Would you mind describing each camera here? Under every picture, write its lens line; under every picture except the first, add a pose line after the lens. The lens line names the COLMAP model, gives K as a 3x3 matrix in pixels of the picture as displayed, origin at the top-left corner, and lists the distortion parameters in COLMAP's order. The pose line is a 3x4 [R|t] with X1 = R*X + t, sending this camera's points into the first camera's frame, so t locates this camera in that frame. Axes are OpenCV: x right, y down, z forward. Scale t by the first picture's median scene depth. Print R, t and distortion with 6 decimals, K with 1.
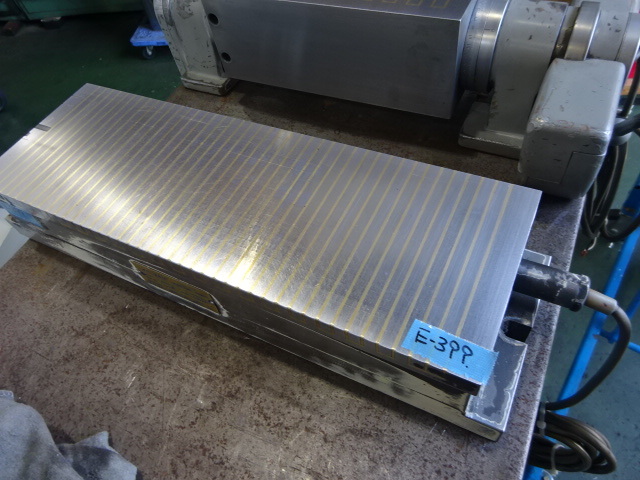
lens RADIAL K [[468.6, 0, 320.0], [0, 468.6, 240.0], [0, 0, 1]] dist [0.003788, -0.001395]
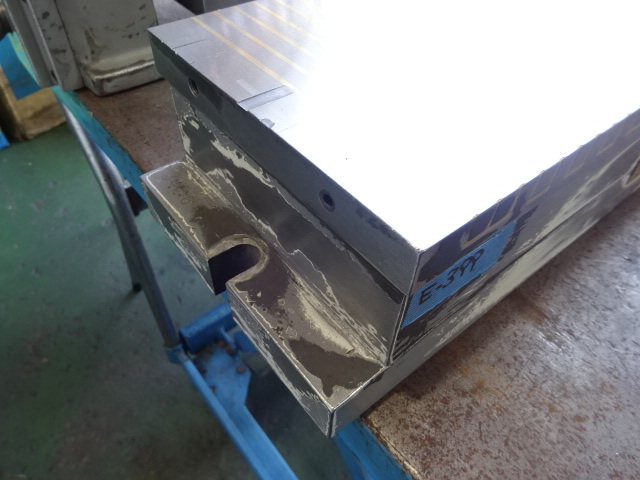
lens RADIAL K [[467.3, 0, 320.0], [0, 467.3, 240.0], [0, 0, 1]] dist [0.025439, -0.043794]
pose [[0.408490, -0.562687, 0.718693, -1.152672], [0.675267, 0.716065, 0.176821, -0.258457], [-0.614126, 0.413080, 0.672469, 1.029635]]
